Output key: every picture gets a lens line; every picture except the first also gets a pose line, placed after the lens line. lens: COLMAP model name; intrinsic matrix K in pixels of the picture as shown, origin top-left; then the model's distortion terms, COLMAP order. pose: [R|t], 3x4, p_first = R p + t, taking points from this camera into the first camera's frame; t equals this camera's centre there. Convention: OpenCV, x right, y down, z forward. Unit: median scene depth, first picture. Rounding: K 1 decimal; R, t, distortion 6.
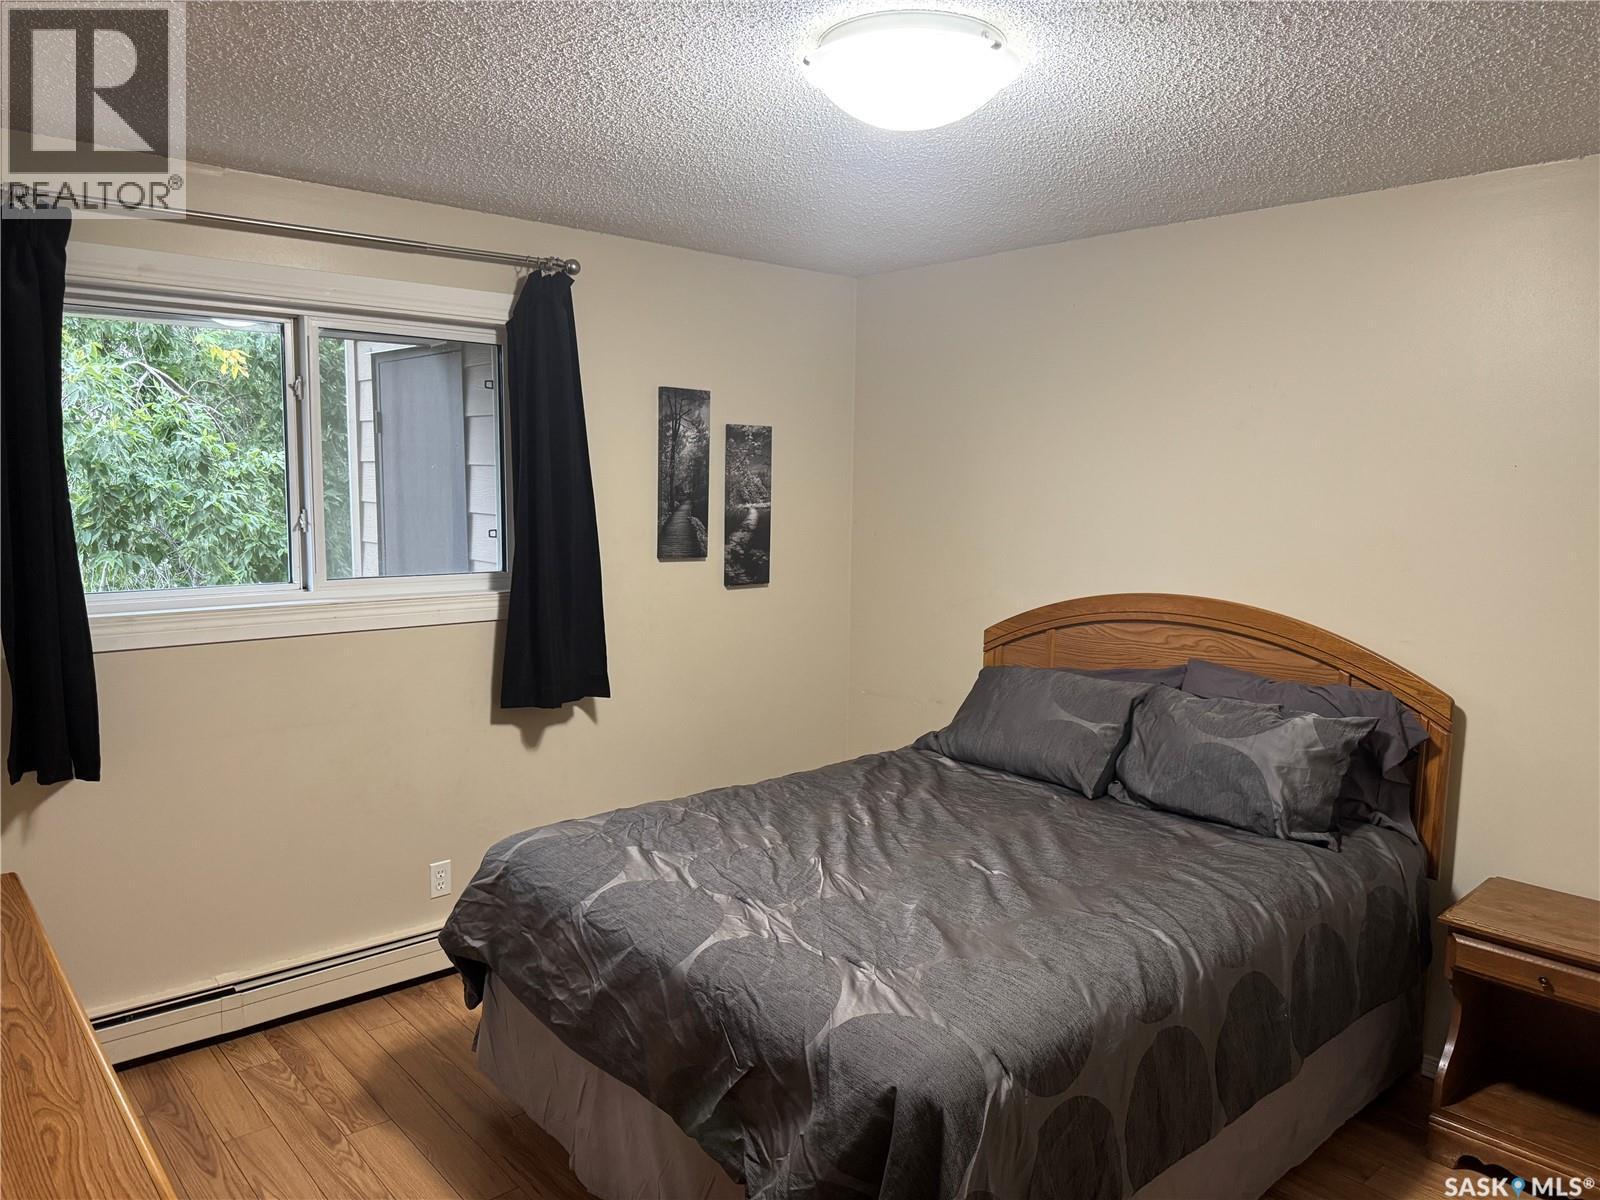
lens RADIAL K [[1116.7, 0, 796.8], [0, 1116.7, 603.1], [0, 0, 1]] dist [0.151153, -0.239576]
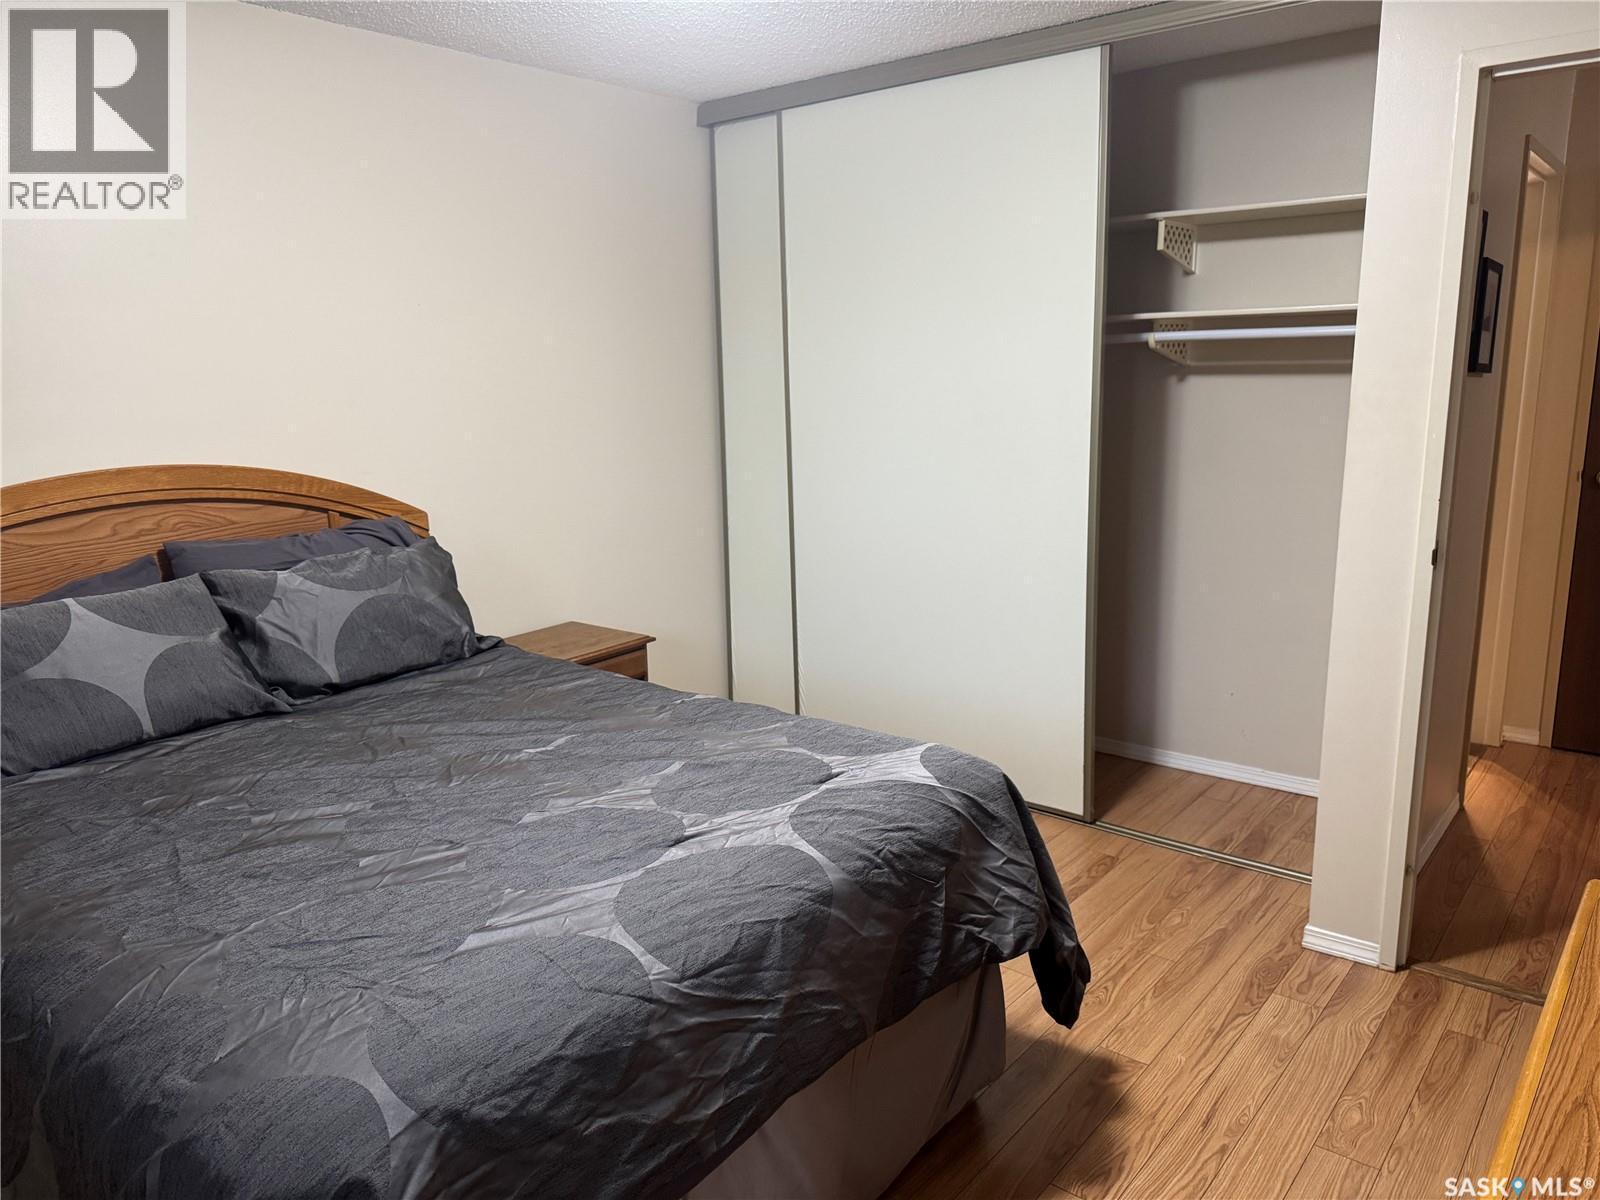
lens RADIAL K [[1116.7, 0, 796.8], [0, 1116.7, 603.1], [0, 0, 1]] dist [0.151153, -0.239576]
pose [[-0.158098, -0.219203, 0.962785, -0.651505], [0.138274, 0.960525, 0.241395, -0.055528], [-0.977694, 0.171292, -0.121547, 0.846630]]
